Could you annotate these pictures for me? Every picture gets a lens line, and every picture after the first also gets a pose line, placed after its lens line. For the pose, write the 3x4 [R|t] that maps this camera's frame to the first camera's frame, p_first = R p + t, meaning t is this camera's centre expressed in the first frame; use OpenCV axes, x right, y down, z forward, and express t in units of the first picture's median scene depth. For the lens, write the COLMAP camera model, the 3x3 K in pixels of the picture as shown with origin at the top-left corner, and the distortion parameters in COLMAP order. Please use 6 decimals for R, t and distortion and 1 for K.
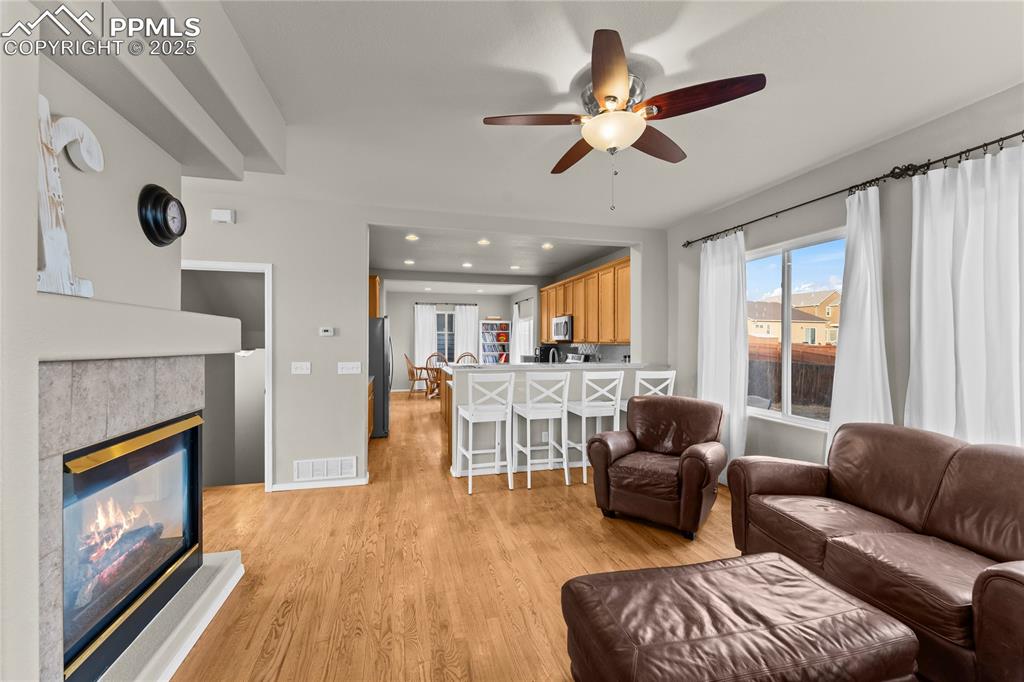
lens RADIAL K [[407.7, 0, 507.4], [0, 407.7, 341.1], [0, 0, 1]] dist [0.000194, -0.000167]
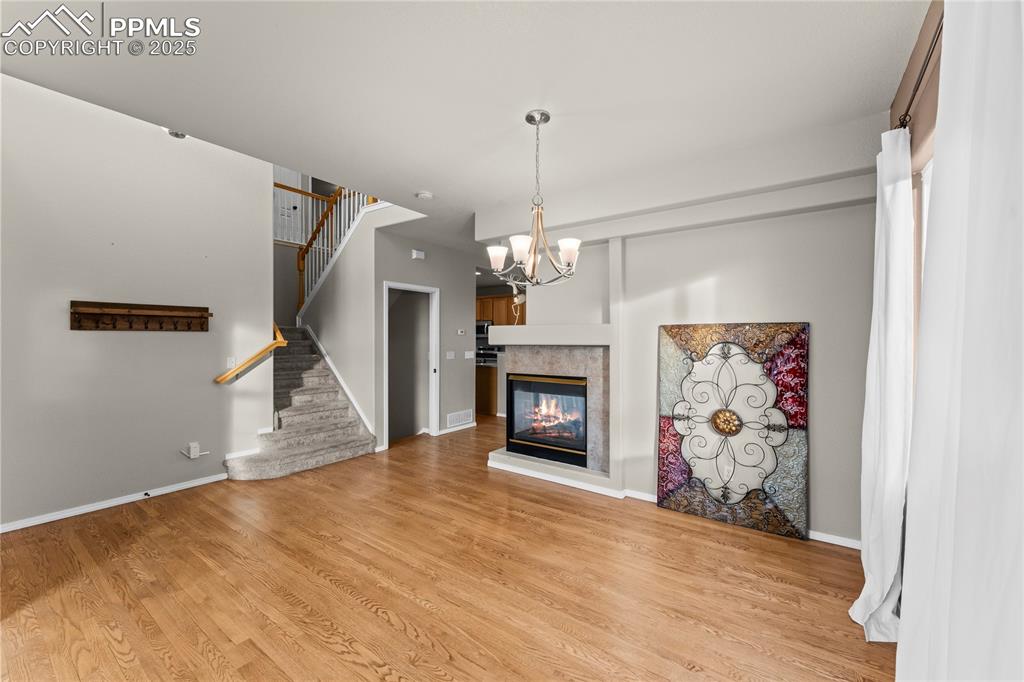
lens RADIAL K [[407.7, 0, 507.4], [0, 407.7, 341.1], [0, 0, 1]] dist [0.000194, -0.000167]
pose [[0.772454, -0.003100, 0.635063, -0.513528], [-0.002514, 0.999965, 0.007940, -0.000466], [-0.635065, -0.007730, 0.772420, -0.135824]]
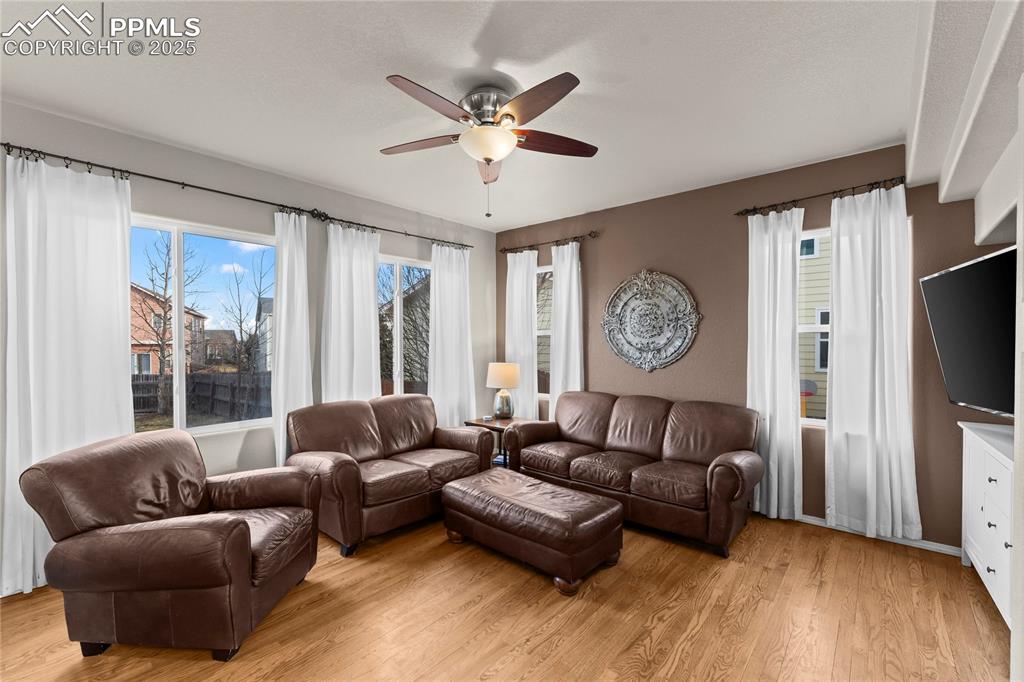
lens RADIAL K [[438.4, 0, 509.6], [0, 438.4, 345.6], [0, 0, 1]] dist [-0.001041, -0.000148]
pose [[-0.569386, -0.008286, 0.822029, -0.147356], [0.001839, 0.999934, 0.011353, 0.000375], [-0.822068, 0.007976, -0.569333, 0.330773]]
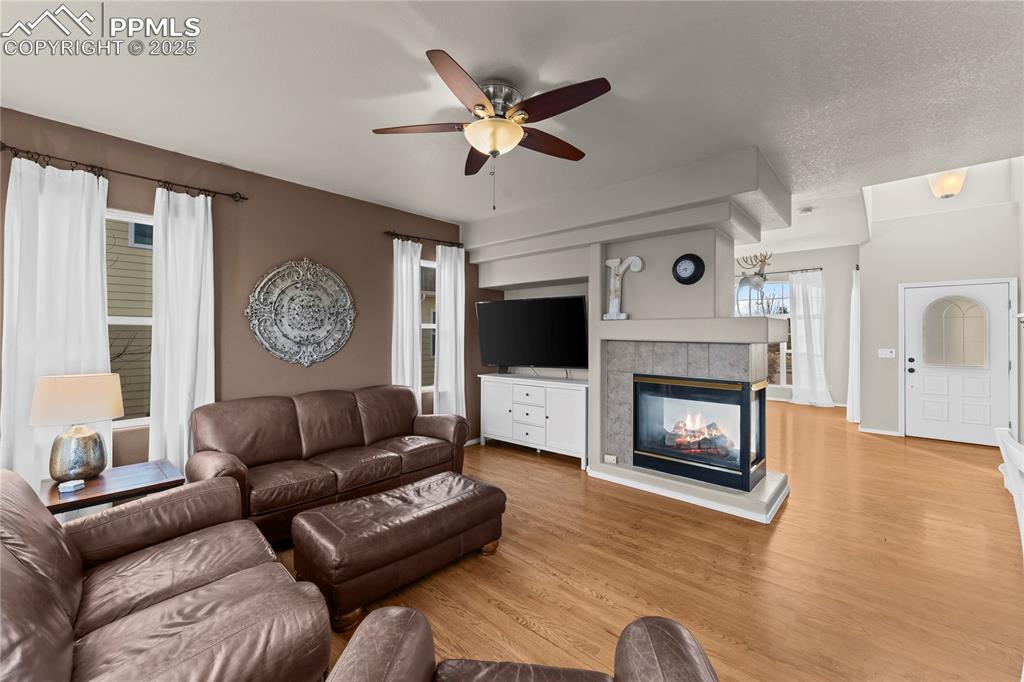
lens RADIAL K [[409.5, 0, 506.6], [0, 409.5, 330.4], [0, 0, 1]] dist [-0.000444, -0.000192]
pose [[-0.841535, -0.007994, -0.540144, 0.165551], [-0.003672, 0.999952, -0.009077, 0.000440], [0.540191, -0.005656, -0.841524, 0.394321]]
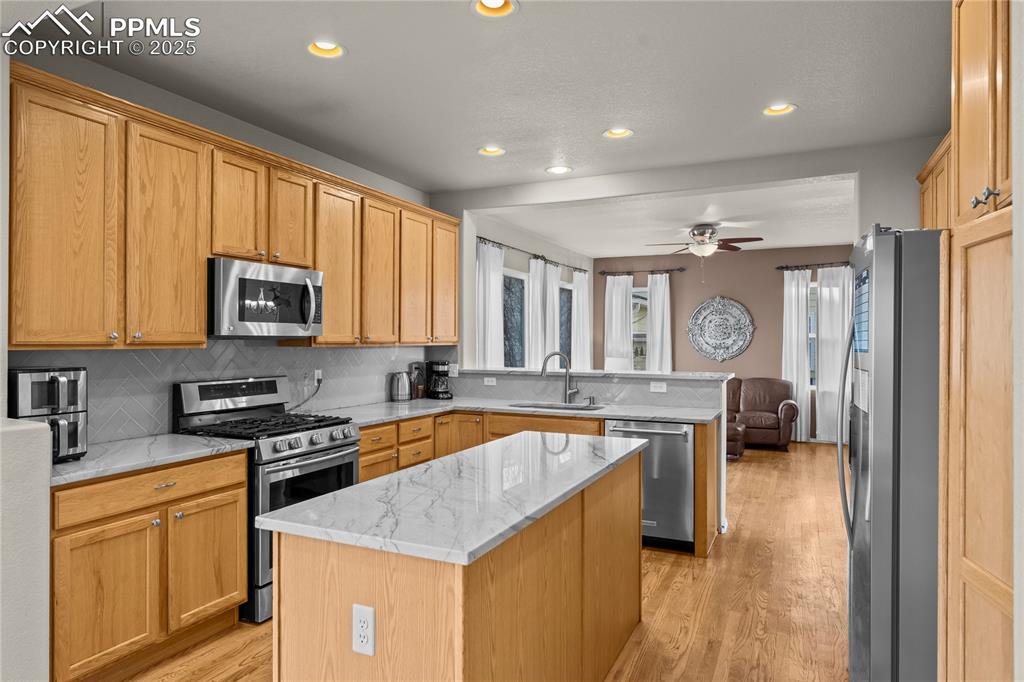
lens RADIAL K [[627.9, 0, 510.1], [0, 627.9, 338.9], [0, 0, 1]] dist [0.001523, -0.000071]
pose [[-0.769613, -0.001094, 0.638510, -0.233270], [-0.003885, 0.999988, -0.002970, 0.000312], [-0.638499, -0.004766, -0.769608, 0.894532]]
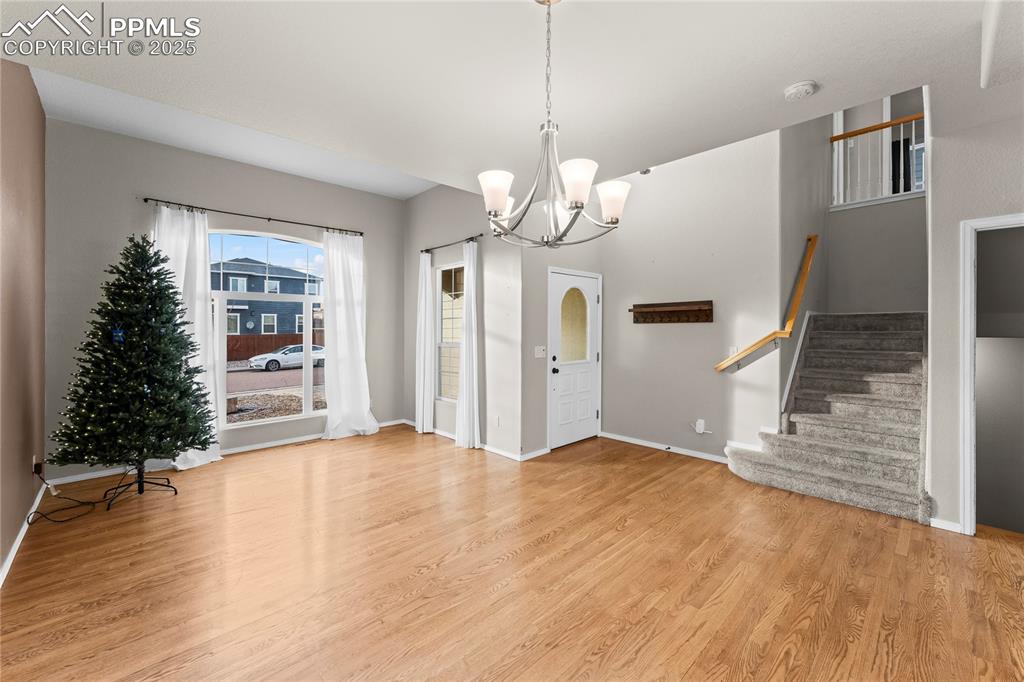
lens RADIAL K [[409.5, 0, 506.6], [0, 409.5, 330.4], [0, 0, 1]] dist [-0.000444, -0.000192]
pose [[0.479530, -0.001352, -0.877524, -0.213683], [0.006122, 0.999980, 0.001805, 0.000467], [0.877504, -0.006237, 0.479529, -0.048440]]
